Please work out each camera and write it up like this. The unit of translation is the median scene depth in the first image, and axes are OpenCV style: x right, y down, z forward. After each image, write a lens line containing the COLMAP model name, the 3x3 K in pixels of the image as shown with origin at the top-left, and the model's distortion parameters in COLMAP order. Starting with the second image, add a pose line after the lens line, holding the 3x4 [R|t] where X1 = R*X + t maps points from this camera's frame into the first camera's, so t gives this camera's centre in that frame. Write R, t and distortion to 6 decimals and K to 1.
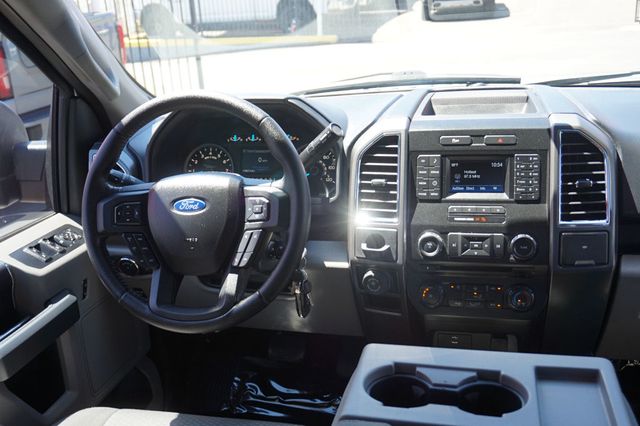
lens RADIAL K [[652.8, 0, 315.0], [0, 652.8, 217.8], [0, 0, 1]] dist [0.004655, 0.000000]
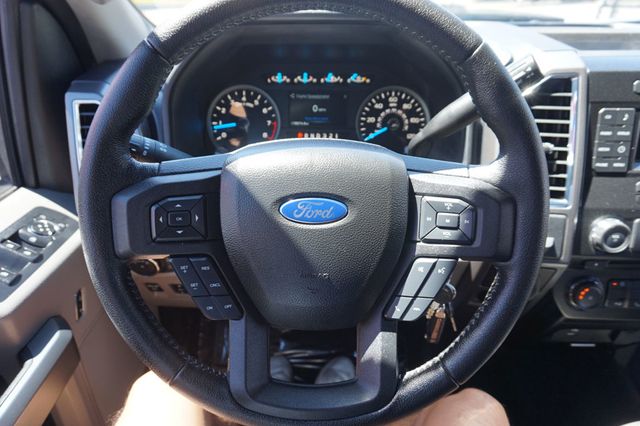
lens RADIAL K [[436.1, 0, 323.4], [0, 436.1, 207.4], [0, 0, 1]] dist [-0.026505, 0.024730]
pose [[0.973090, -0.054799, 0.223813, -0.234313], [0.015882, 0.984950, 0.172107, -0.076139], [-0.229876, -0.163921, 0.959316, 0.610617]]
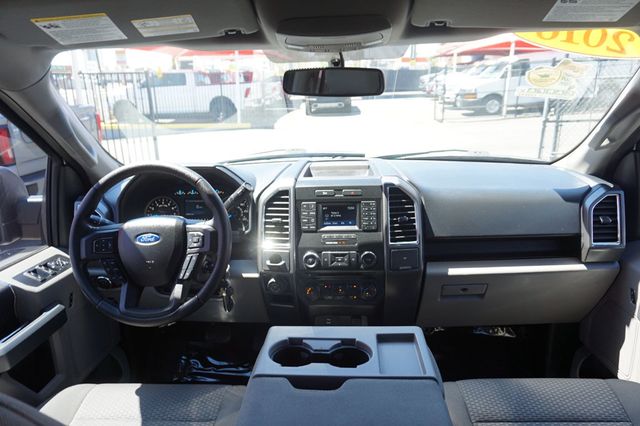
lens RADIAL K [[436.1, 0, 315.8], [0, 436.1, 218.5], [0, 0, 1]] dist [-0.026505, 0.024730]
pose [[0.984338, -0.017926, 0.175376, 0.007961], [0.028147, 0.998036, -0.055970, 0.001228], [-0.174028, 0.060029, 0.982909, -0.025887]]
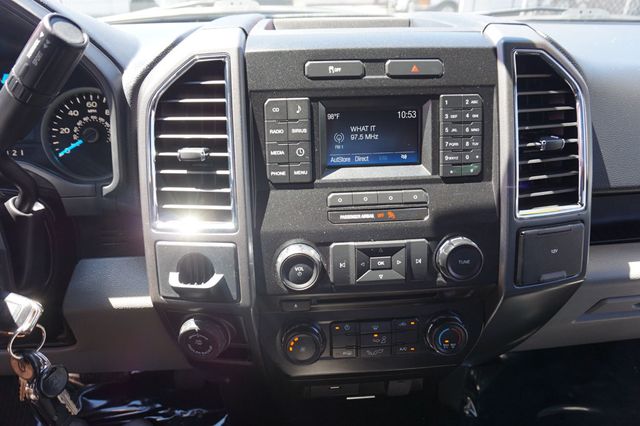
lens RADIAL K [[436.1, 0, 323.4], [0, 436.1, 211.1], [0, 0, 1]] dist [-0.026505, 0.024730]
pose [[0.951034, -0.083723, 0.297532, 0.090978], [0.049251, 0.991365, 0.121534, -0.047141], [-0.305138, -0.100929, 0.946945, 0.648193]]
